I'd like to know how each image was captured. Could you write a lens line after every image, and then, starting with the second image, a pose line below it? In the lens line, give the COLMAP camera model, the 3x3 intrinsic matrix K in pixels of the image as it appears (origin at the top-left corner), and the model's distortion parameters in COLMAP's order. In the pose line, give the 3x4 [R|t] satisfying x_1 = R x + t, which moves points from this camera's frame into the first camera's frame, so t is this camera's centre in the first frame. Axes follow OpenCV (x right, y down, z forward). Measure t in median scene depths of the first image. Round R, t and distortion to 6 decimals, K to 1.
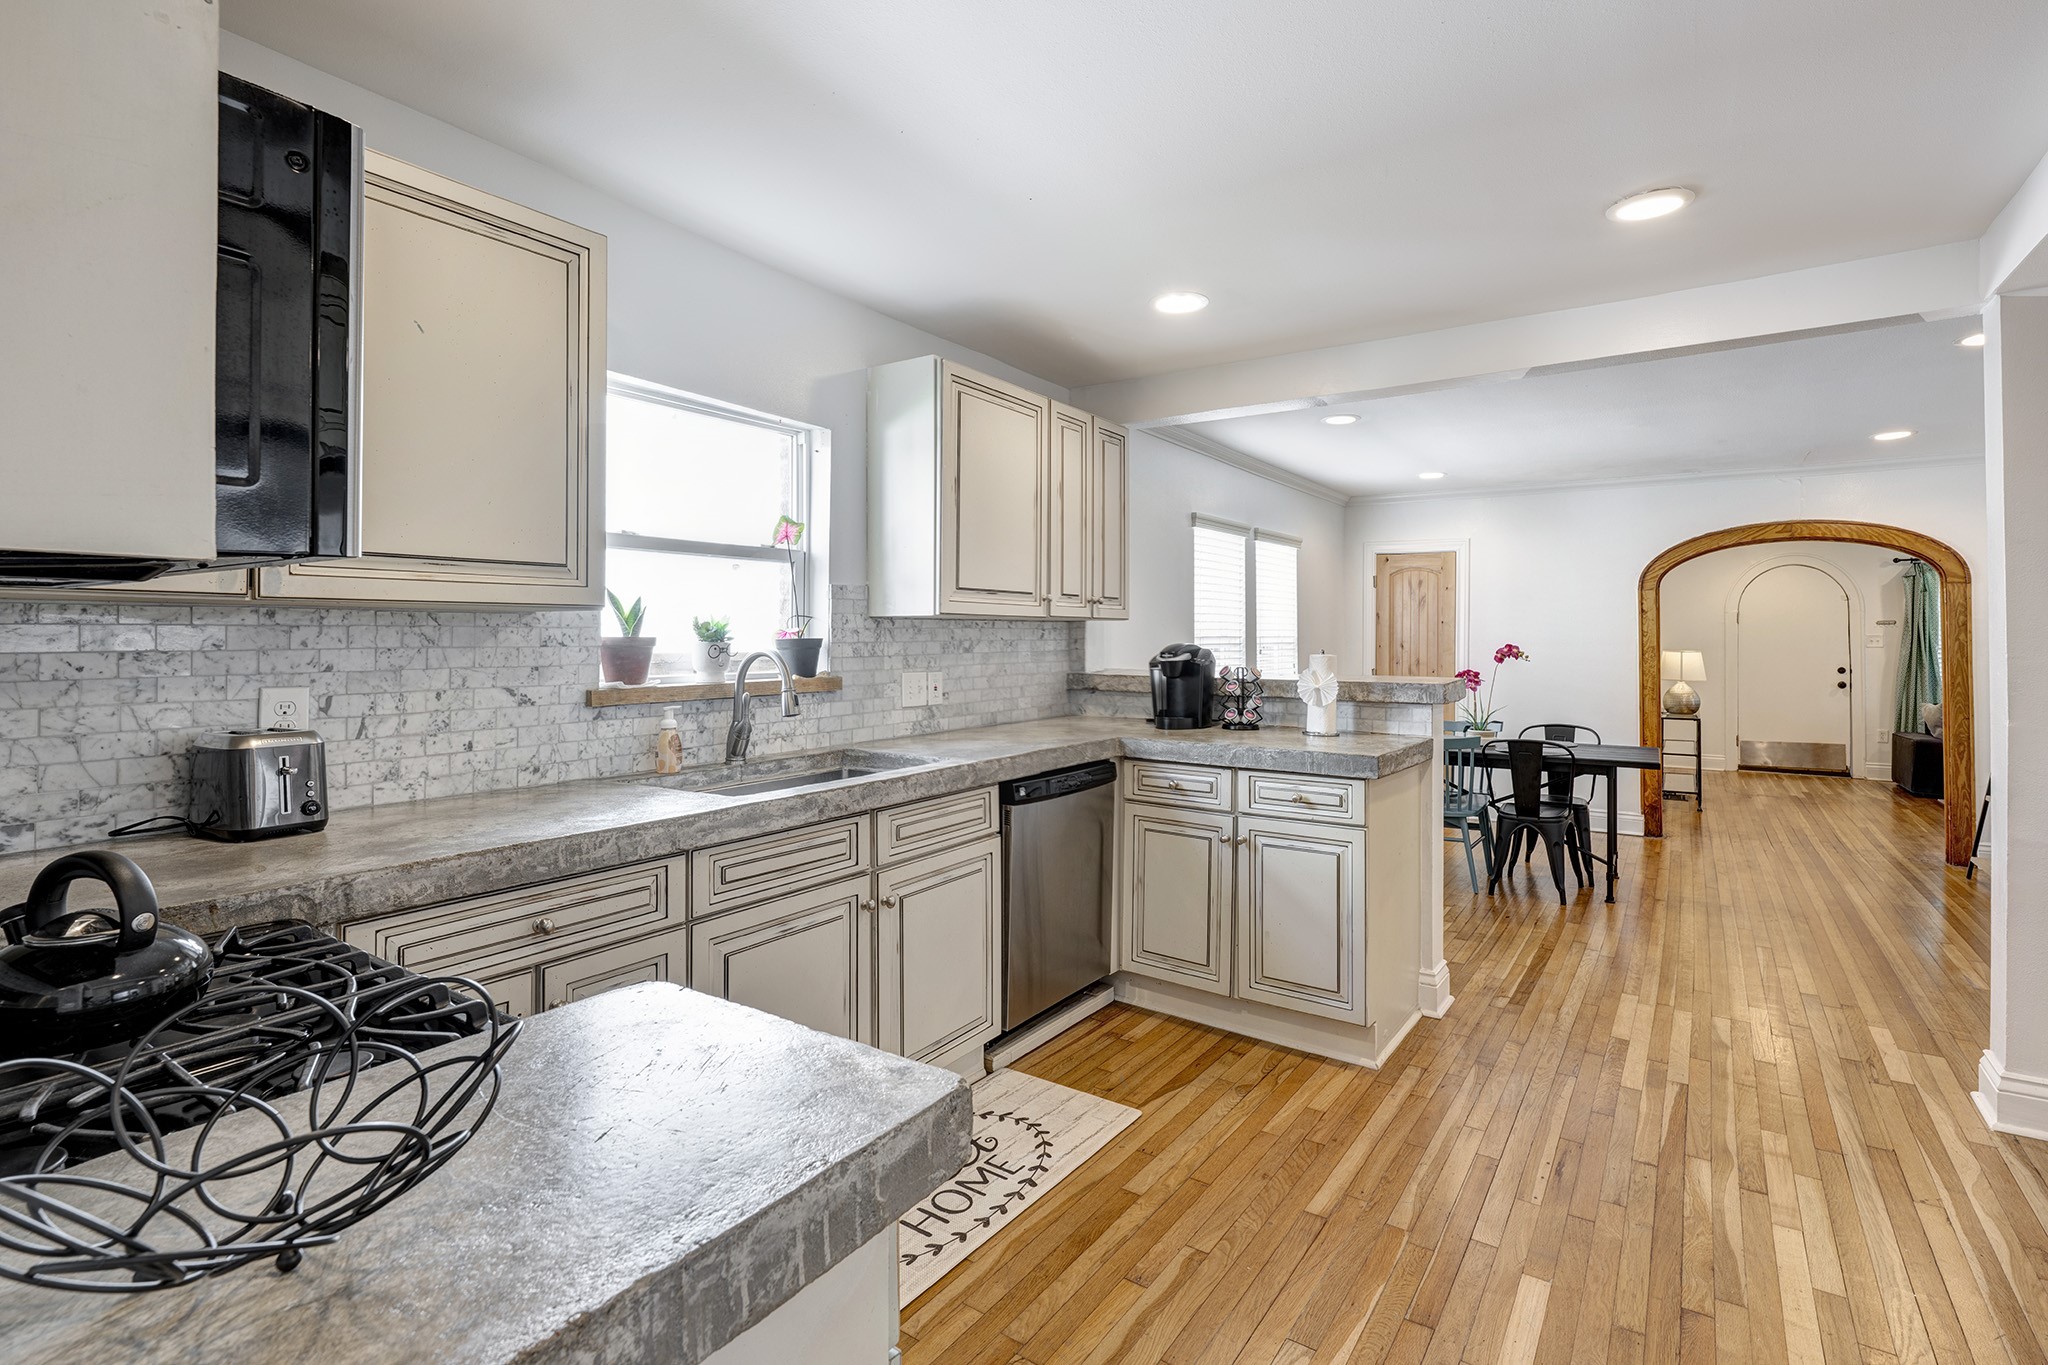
lens RADIAL K [[949.0, 0, 1067.5], [0, 949.0, 632.8], [0, 0, 1]] dist [0.003633, 0.000330]
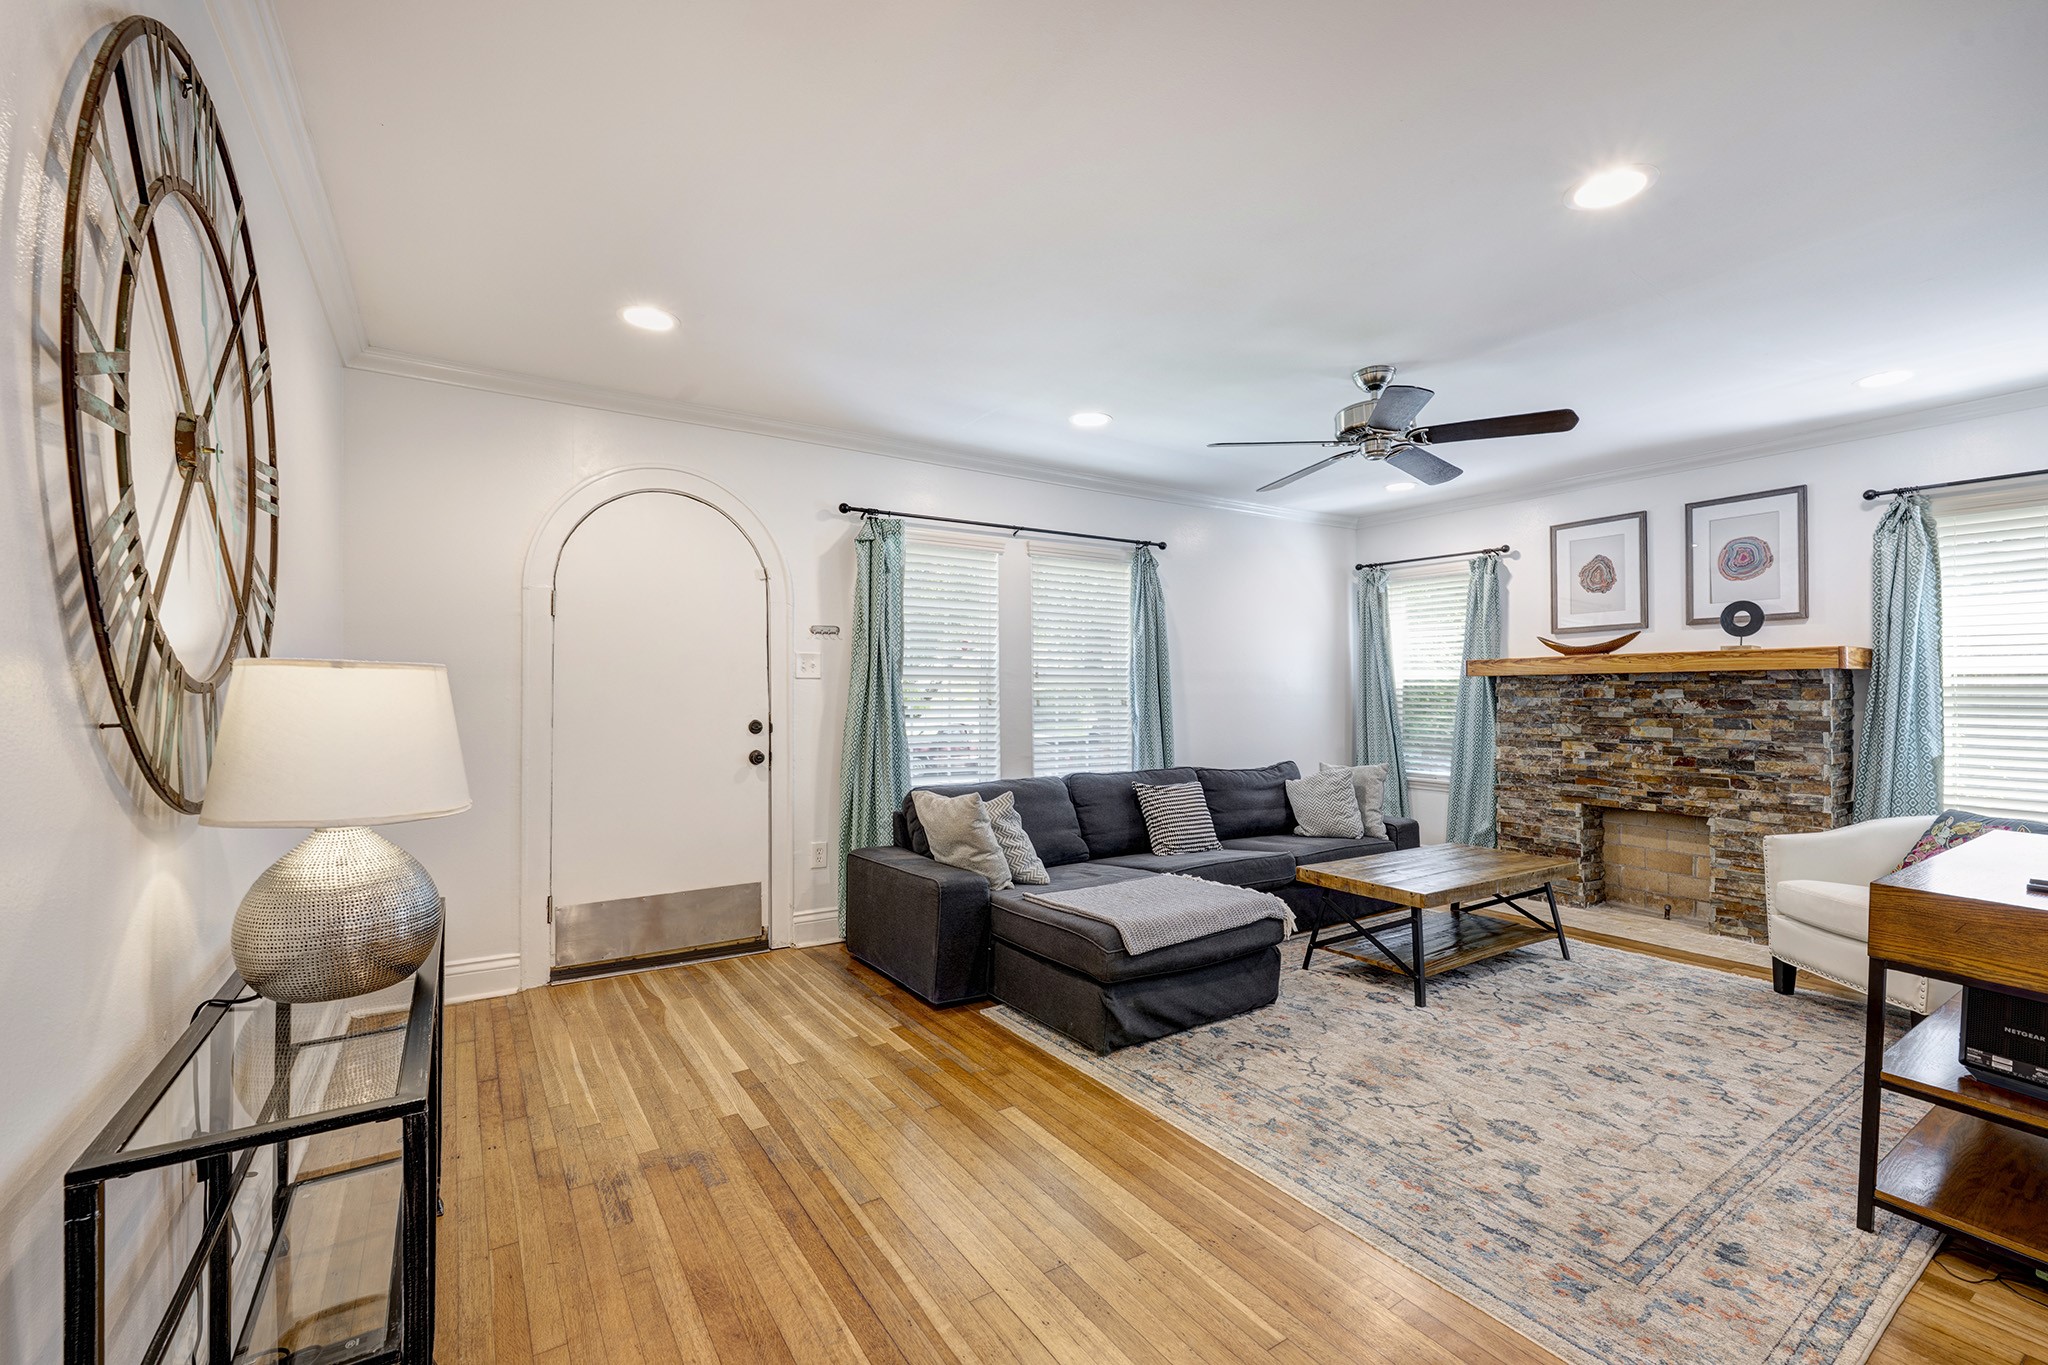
lens RADIAL K [[856.2, 0, 1026.2], [0, 856.2, 690.6], [0, 0, 1]] dist [-0.000750, 0.000087]
pose [[0.395501, 0.005512, 0.918449, 1.540715], [-0.009197, 0.999956, -0.002041, 0.068400], [-0.918419, -0.007640, 0.395534, 2.297178]]
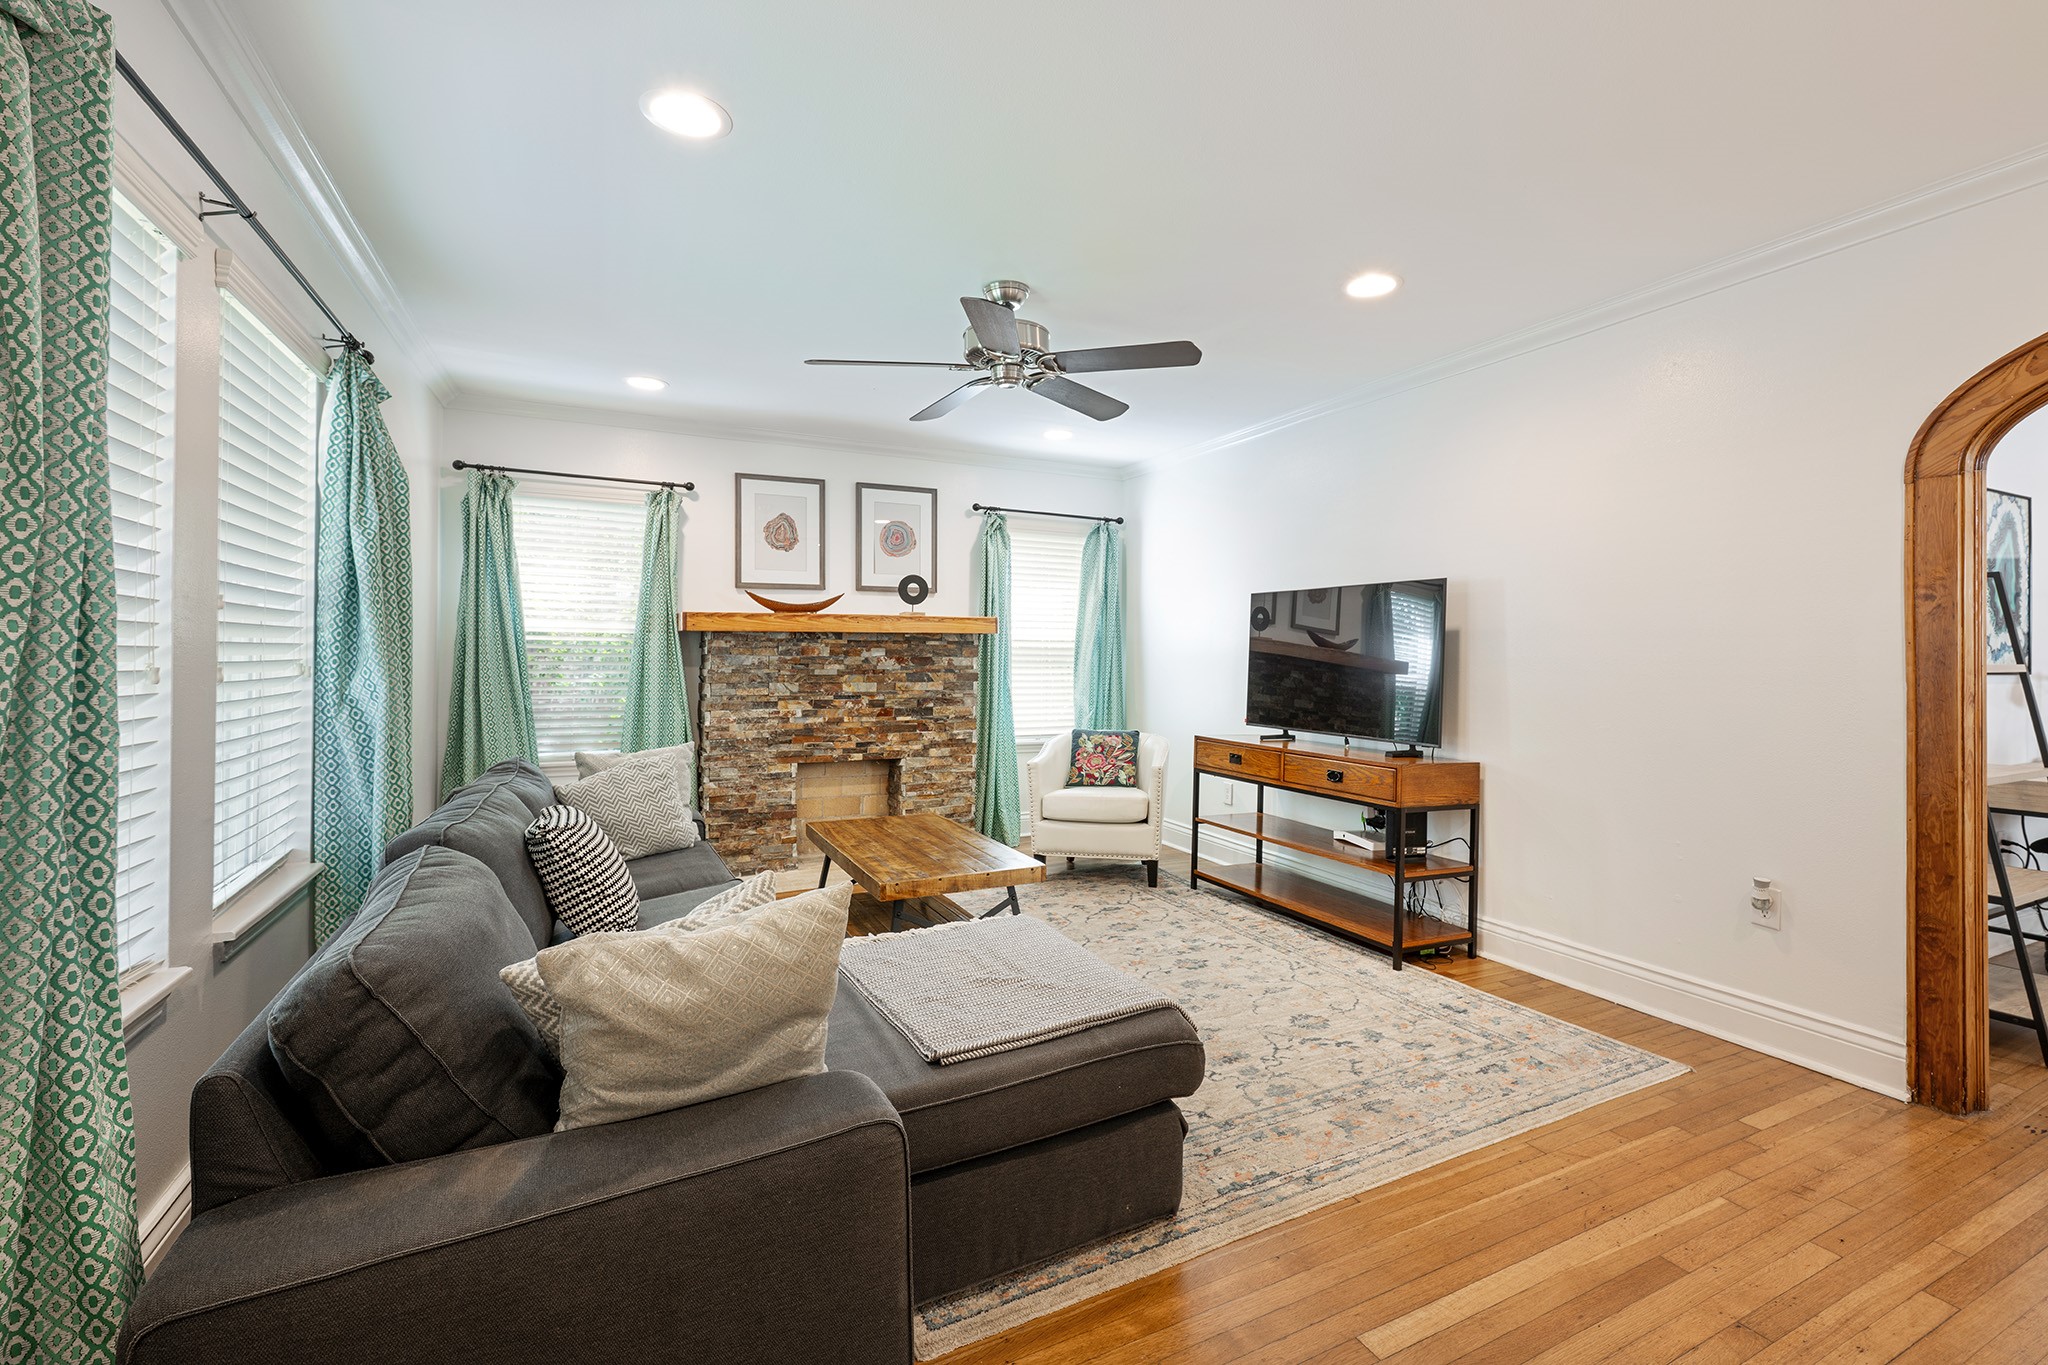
lens RADIAL K [[903.9, 0, 1034.8], [0, 903.9, 642.0], [0, 0, 1]] dist [-0.001946, 0.000076]
pose [[-0.865775, 0.003729, 0.500419, 2.273343], [-0.006682, 0.999797, -0.019012, 0.072792], [-0.500388, -0.019804, -0.865574, 3.300646]]
